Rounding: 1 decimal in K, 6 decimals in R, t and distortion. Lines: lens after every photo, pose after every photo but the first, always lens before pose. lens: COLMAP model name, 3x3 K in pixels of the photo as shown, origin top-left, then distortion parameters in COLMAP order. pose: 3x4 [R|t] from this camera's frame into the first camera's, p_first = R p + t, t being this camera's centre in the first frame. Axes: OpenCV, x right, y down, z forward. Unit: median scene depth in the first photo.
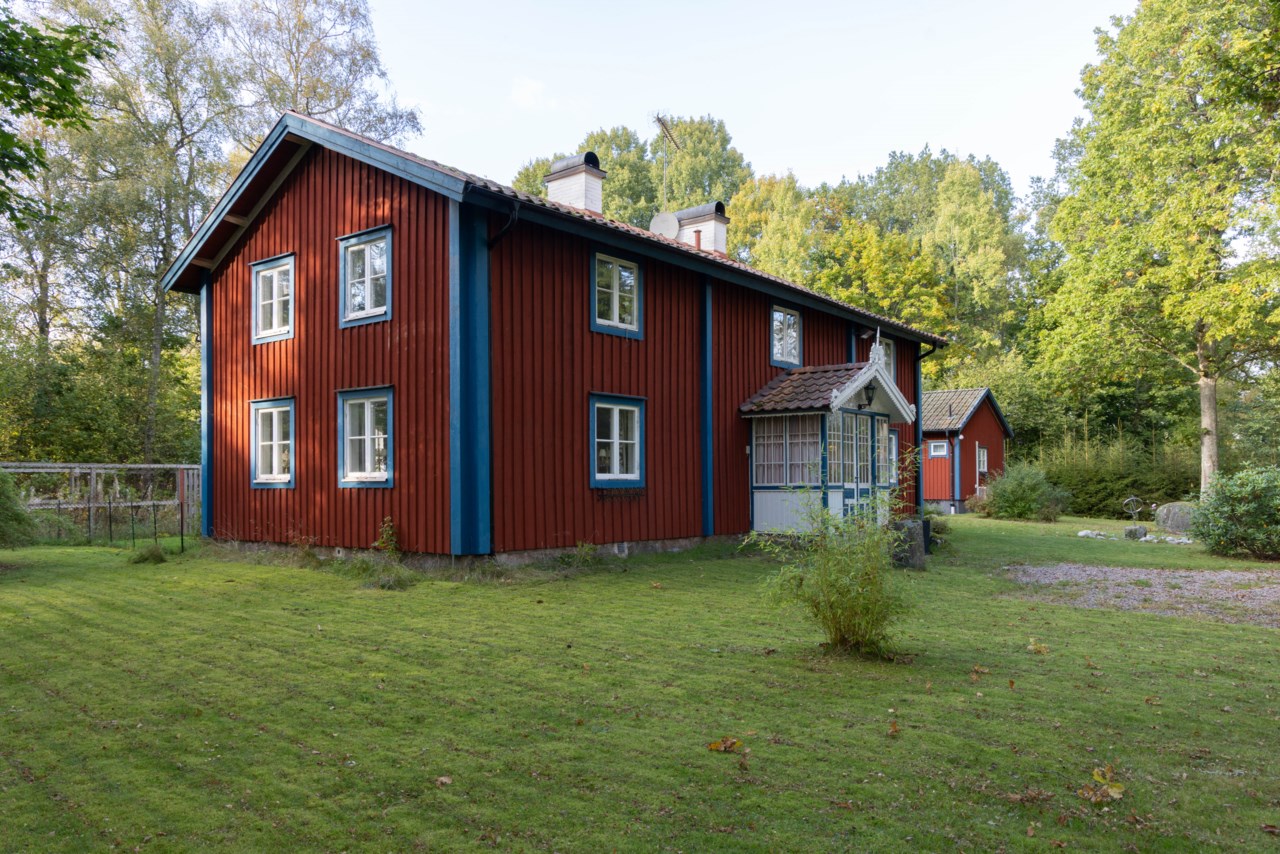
lens RADIAL K [[900.4, 0, 616.1], [0, 900.4, 475.0], [0, 0, 1]] dist [0.007387, -0.000039]
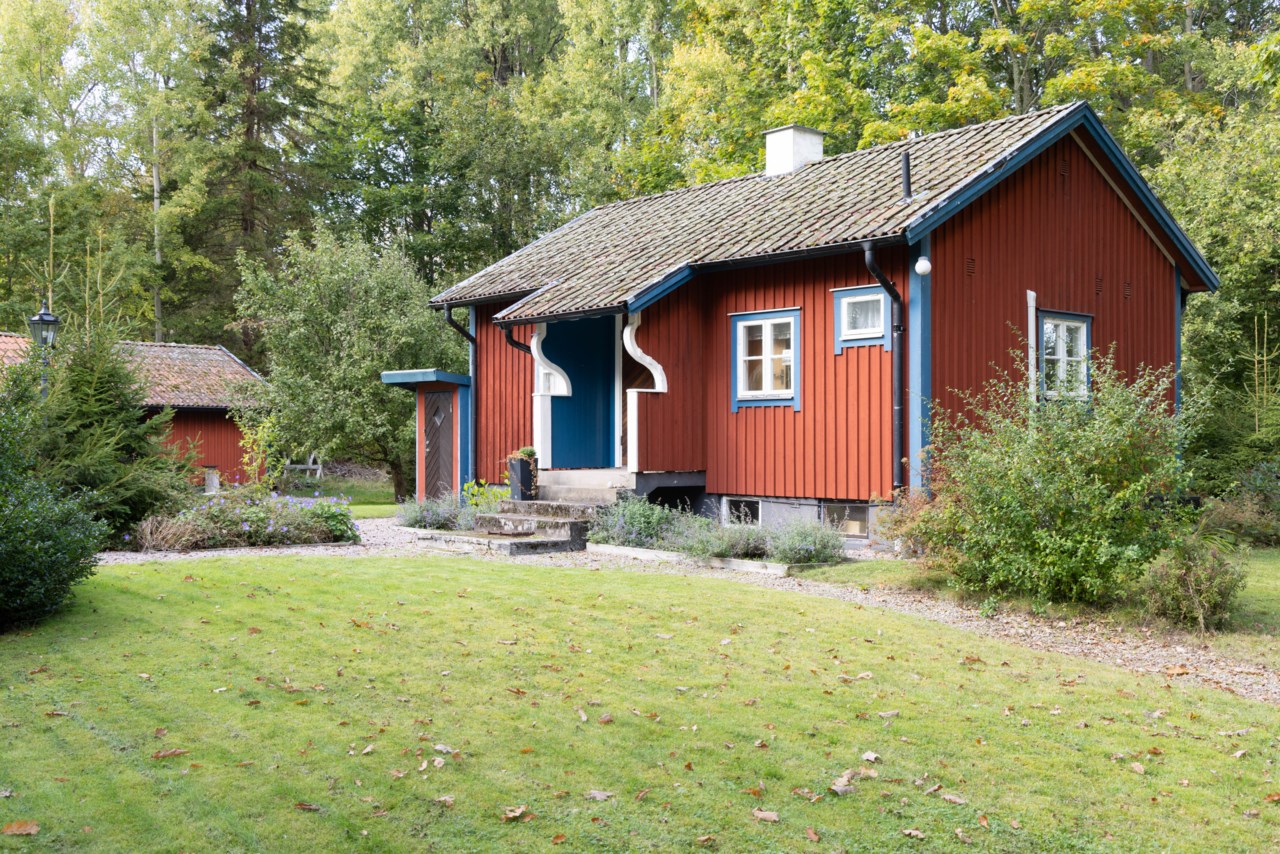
lens RADIAL K [[1299.3, 0, 642.5], [0, 1299.3, 426.4], [0, 0, 1]] dist [-0.016146, 0.000000]
pose [[0.986757, -0.005803, -0.162103, 0.244723], [0.005297, 0.999980, -0.003552, 0.003731], [0.162120, 0.002647, 0.986767, 0.413467]]
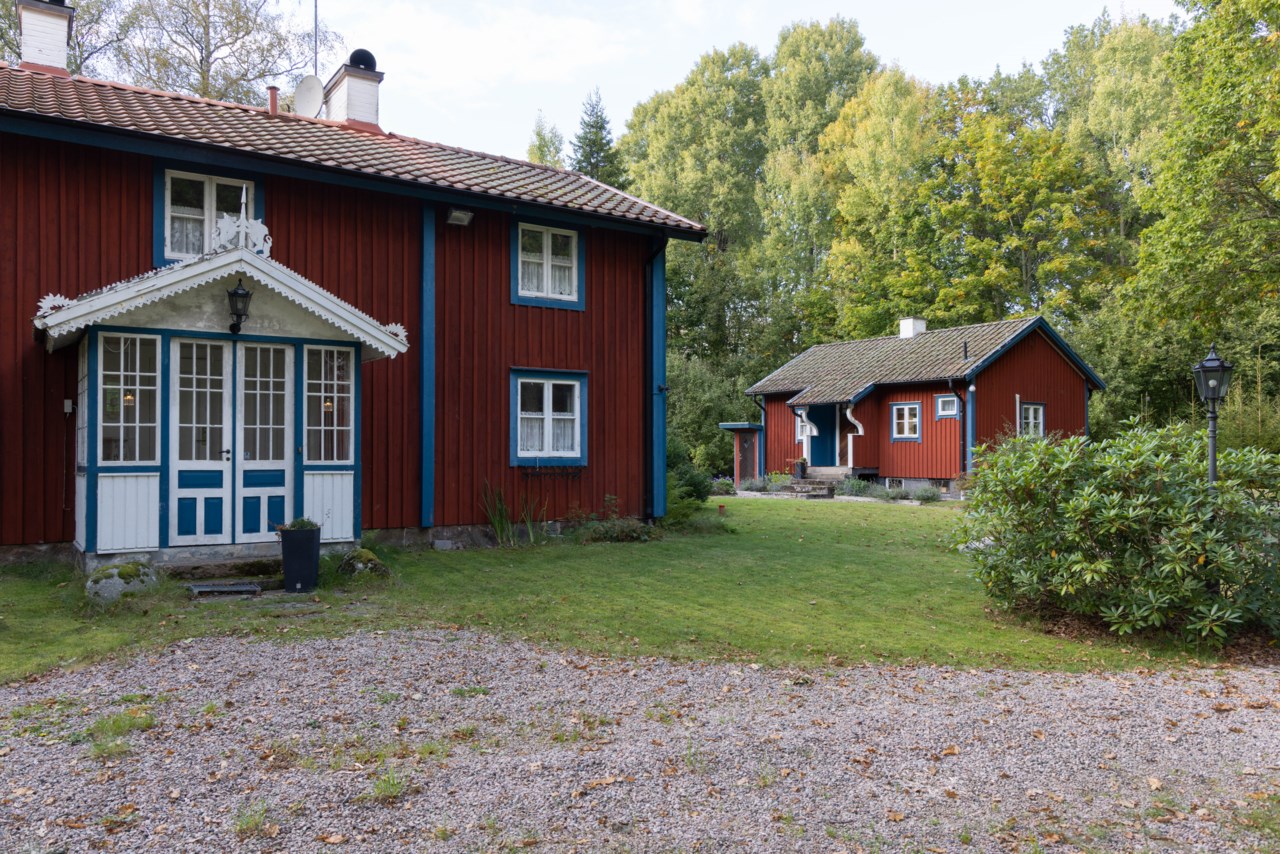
lens RADIAL K [[924.4, 0, 639.1], [0, 924.4, 431.2], [0, 0, 1]] dist [-0.000278, 0.006552]
pose [[0.957202, -0.008553, -0.289294, 0.231457], [0.004416, 0.999879, -0.014949, -0.000088], [0.289386, 0.013032, 0.957124, 0.172001]]
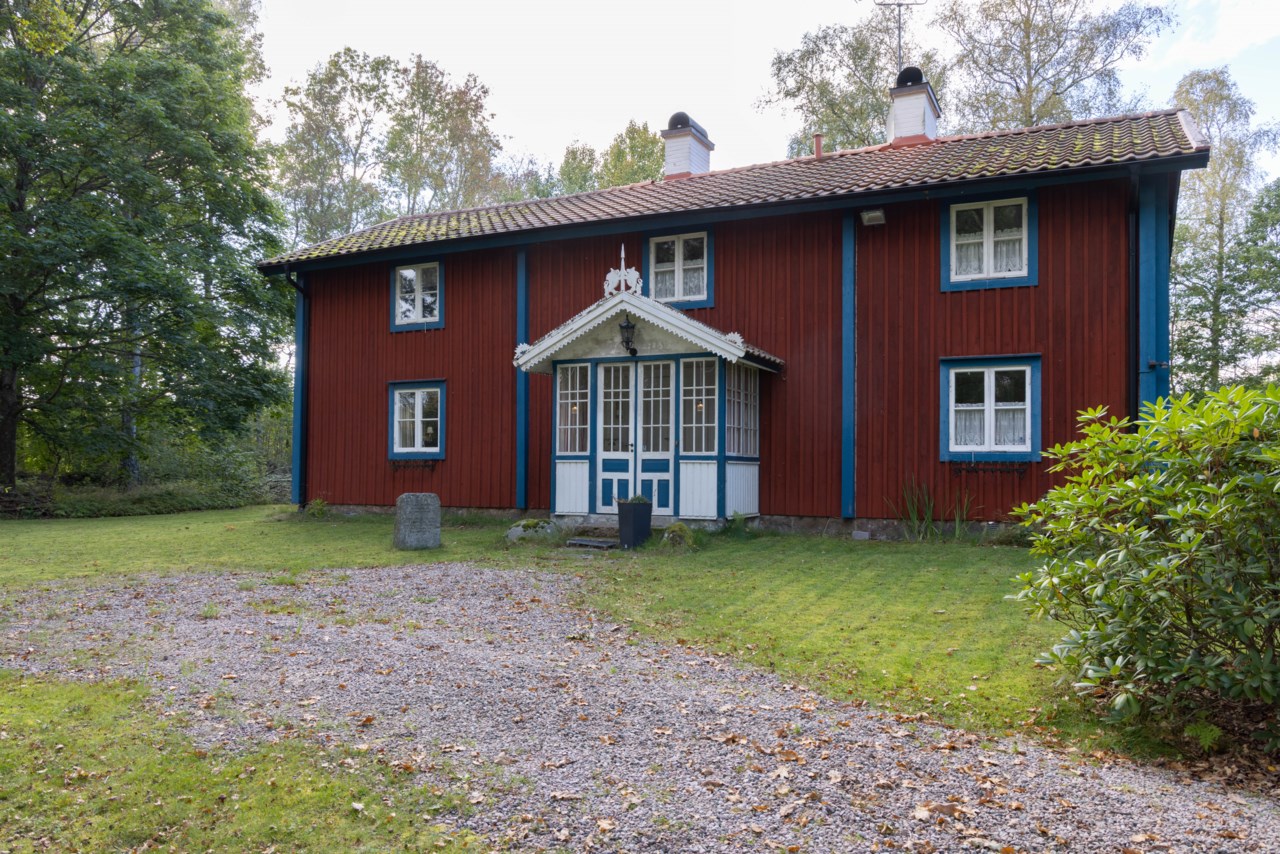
lens RADIAL K [[924.4, 0, 645.1], [0, 924.4, 435.5], [0, 0, 1]] dist [-0.000278, 0.006552]
pose [[0.259558, -0.033051, -0.965162, 0.345285], [0.004528, 0.999445, -0.033007, 0.006897], [0.965717, 0.004197, 0.259563, 0.271669]]
